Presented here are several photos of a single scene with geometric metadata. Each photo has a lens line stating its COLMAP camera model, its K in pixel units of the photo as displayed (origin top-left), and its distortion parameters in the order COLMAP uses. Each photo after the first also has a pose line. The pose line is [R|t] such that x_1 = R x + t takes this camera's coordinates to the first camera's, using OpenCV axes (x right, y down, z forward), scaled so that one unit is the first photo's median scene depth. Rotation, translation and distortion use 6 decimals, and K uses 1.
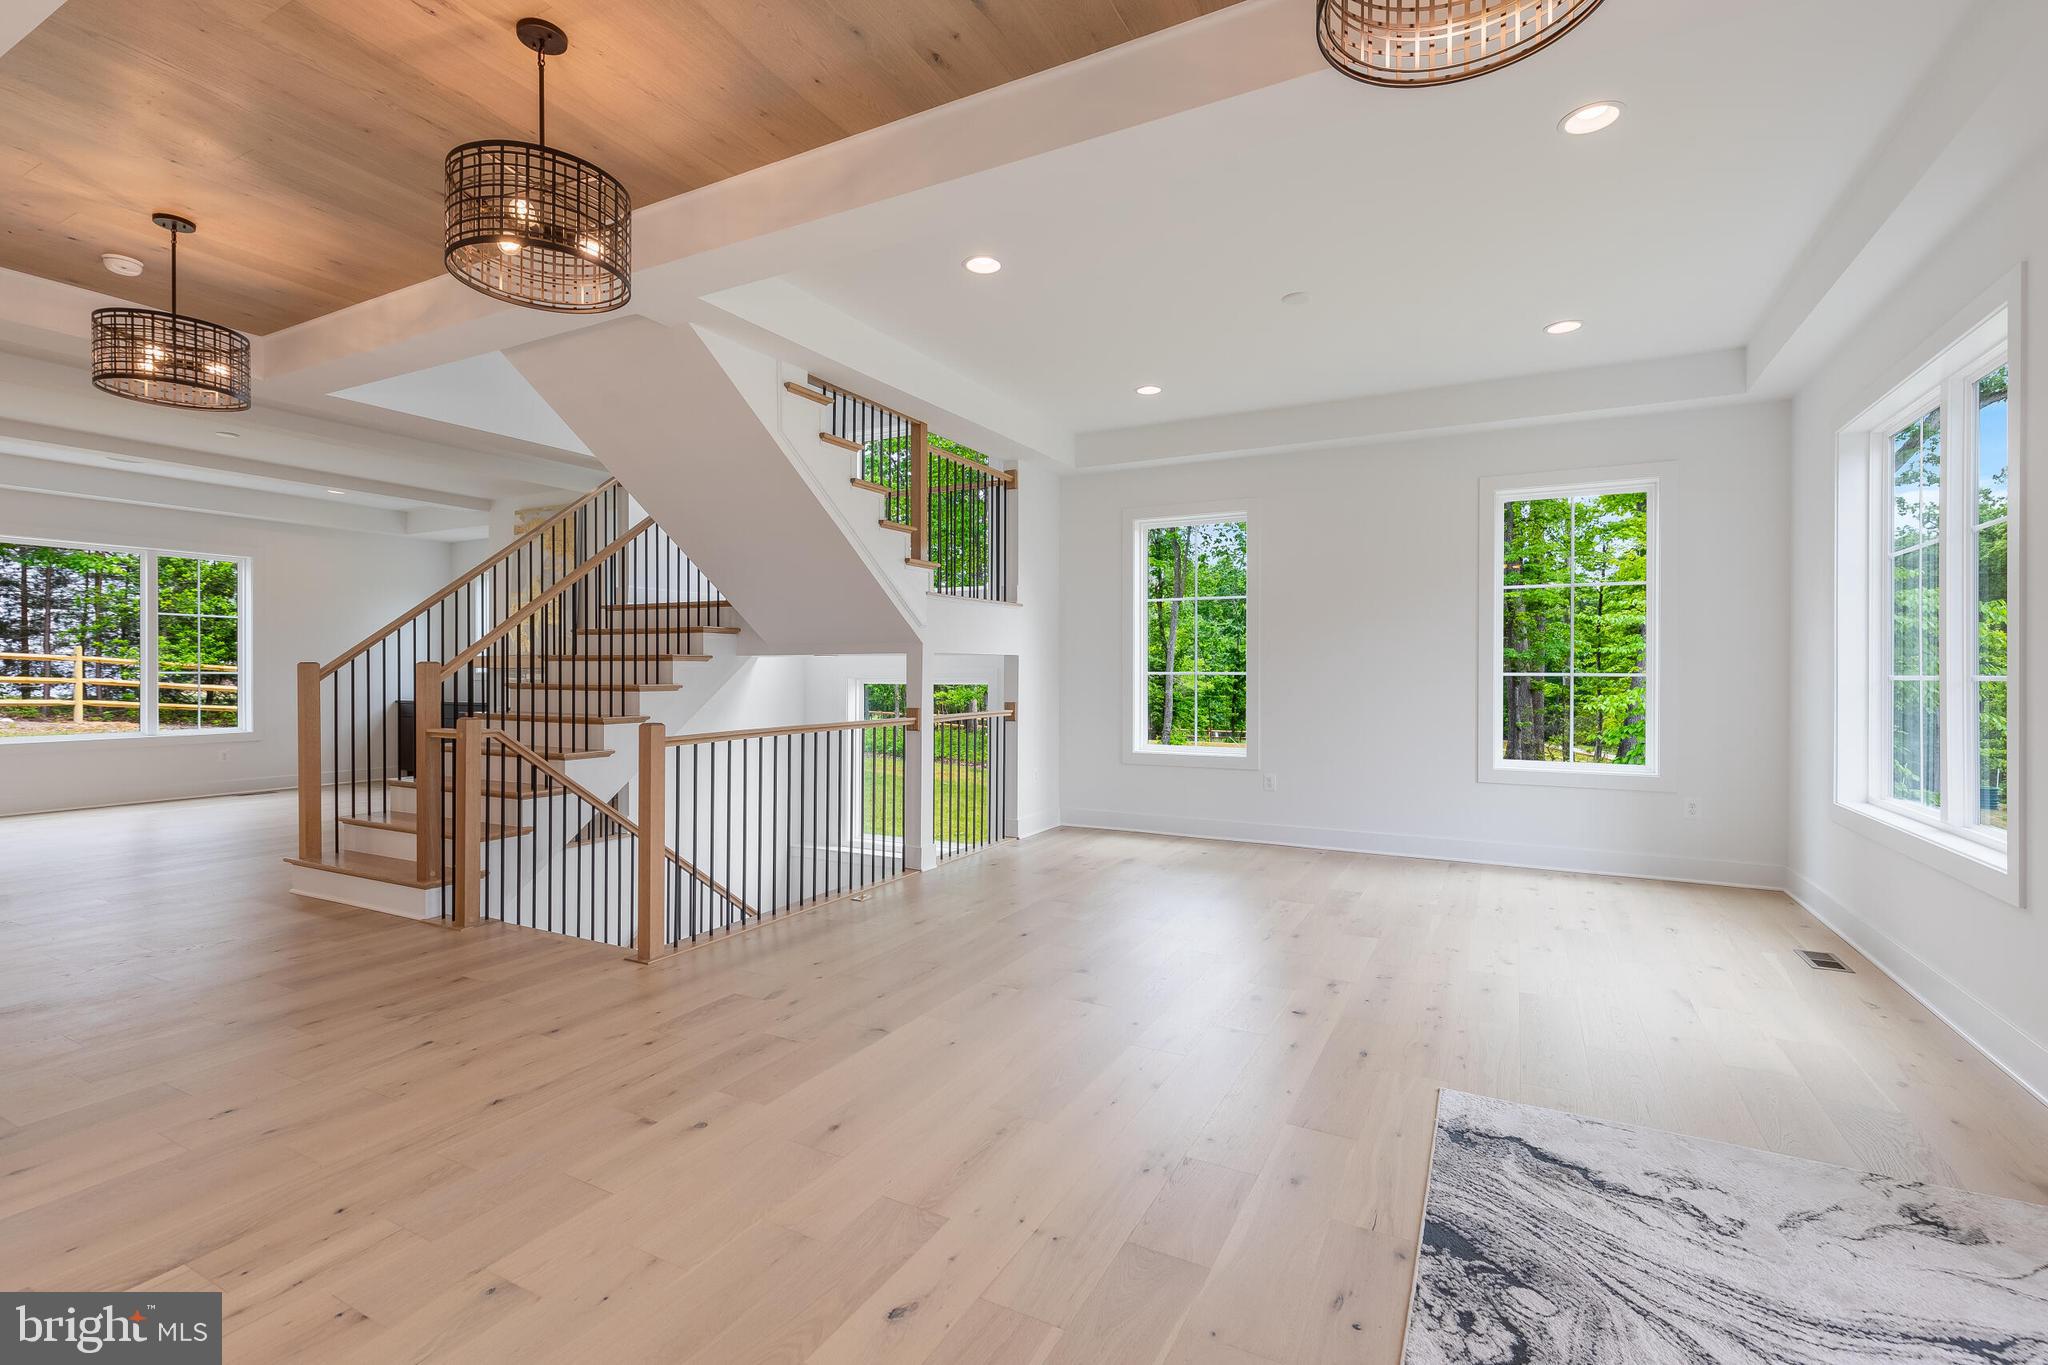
lens RADIAL K [[936.8, 0, 1018.3], [0, 936.8, 635.6], [0, 0, 1]] dist [0.002646, -0.000564]
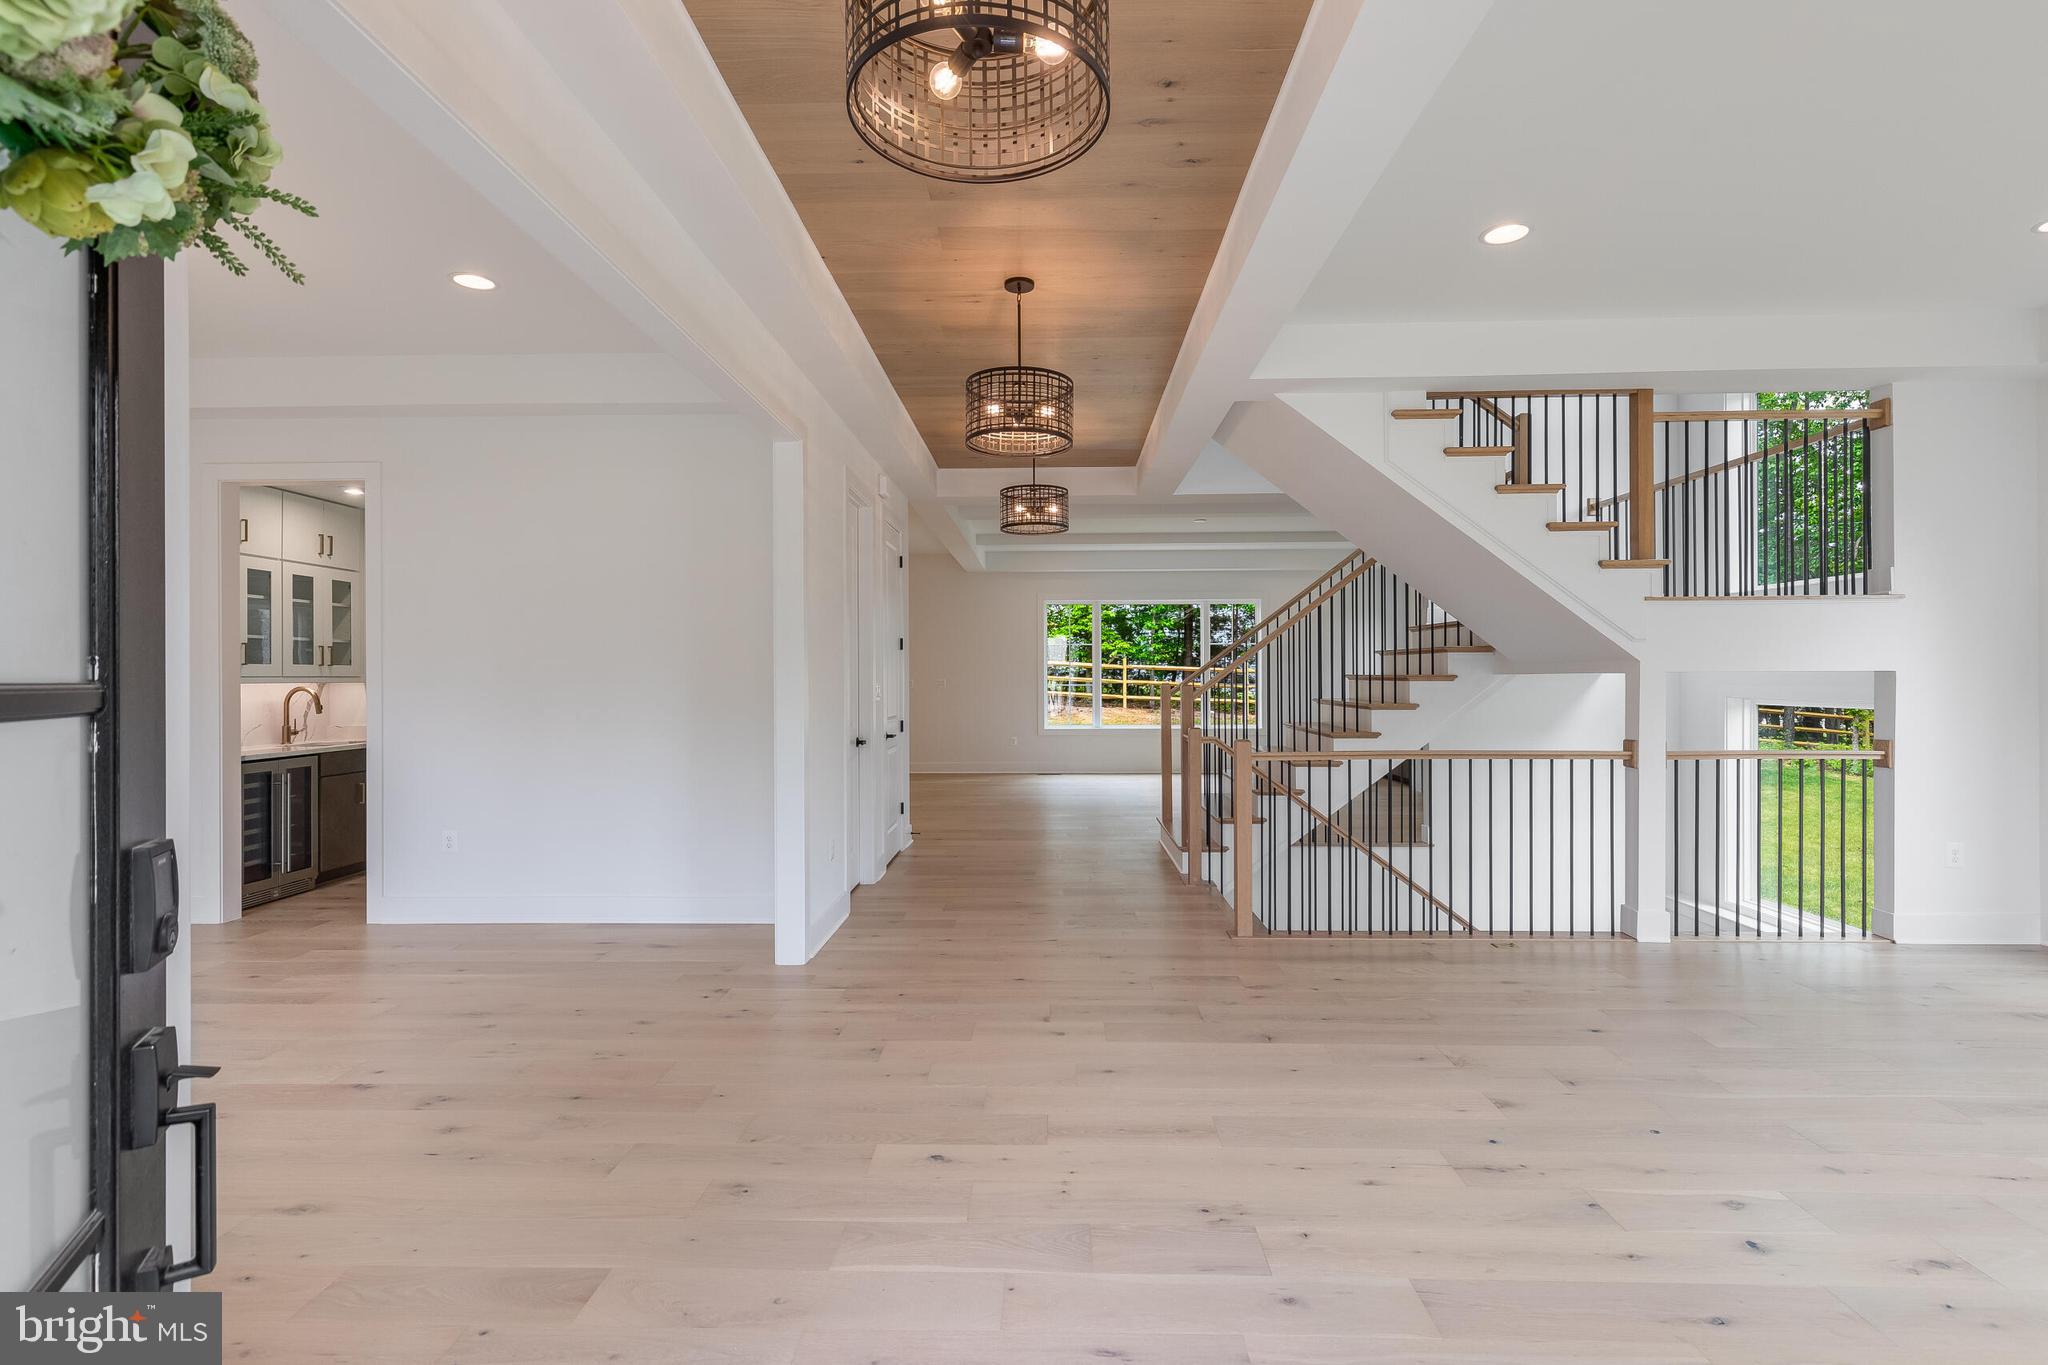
lens RADIAL K [[920.4, 0, 1016.2], [0, 920.4, 684.9], [0, 0, 1]] dist [0.002473, 0.000197]
pose [[0.442848, 0.009361, -0.896548, 0.514395], [0.042385, 0.998609, 0.031363, -0.028940], [0.895594, -0.051889, 0.441835, 0.209563]]
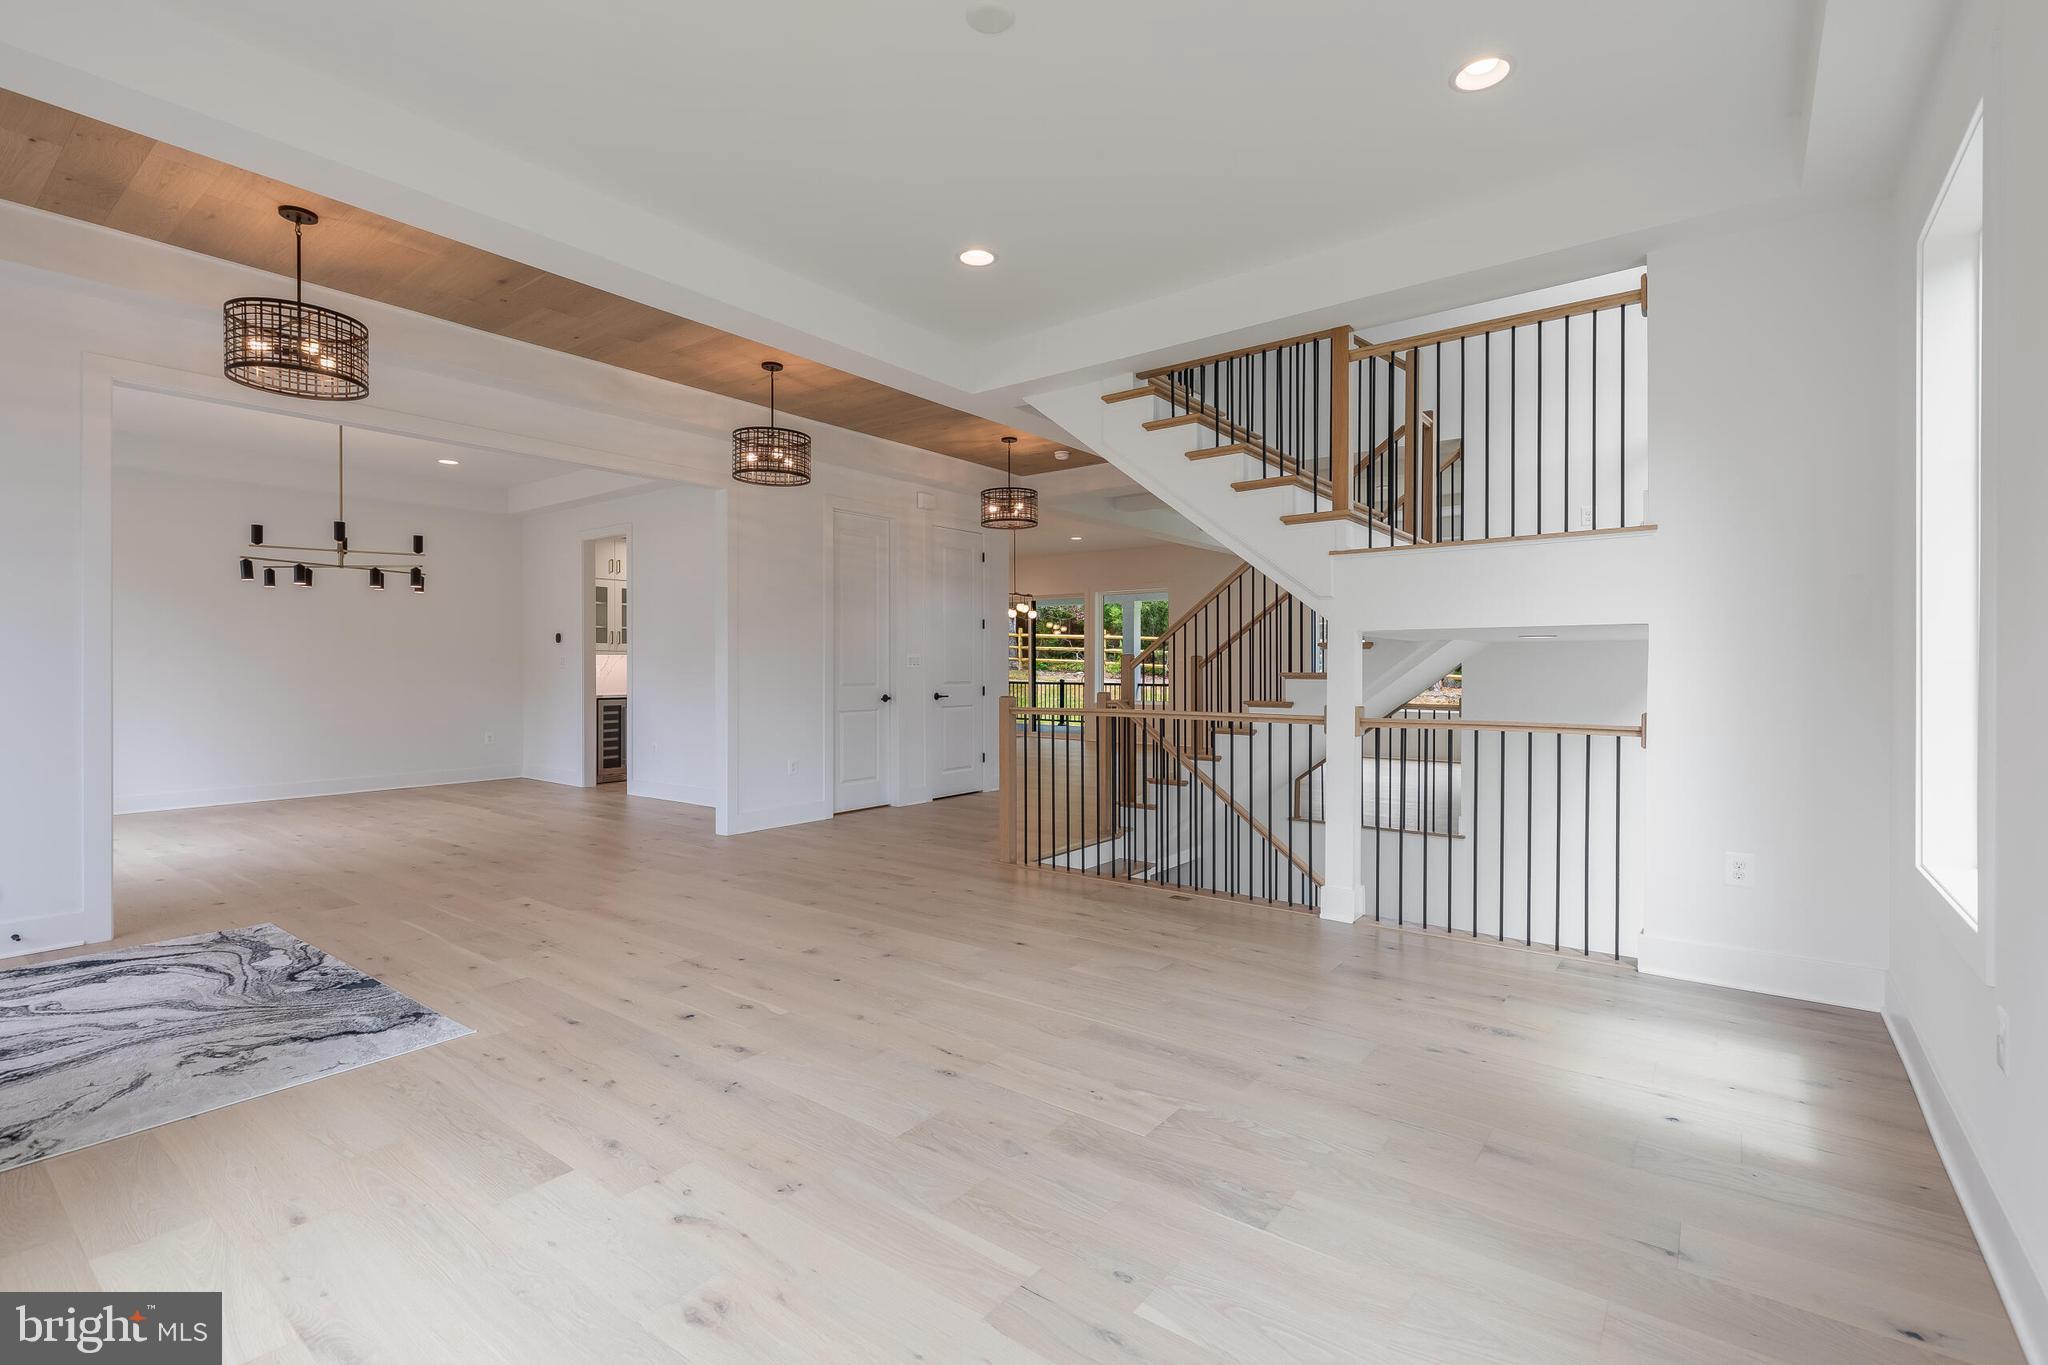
lens RADIAL K [[910.9, 0, 1037.2], [0, 910.9, 680.9], [0, 0, 1]] dist [0.004823, 0.001062]
pose [[-0.156759, 0.016035, -0.987507, 0.917198], [0.043723, 0.999001, 0.009280, 0.053220], [0.986669, -0.041722, -0.157303, 1.198879]]
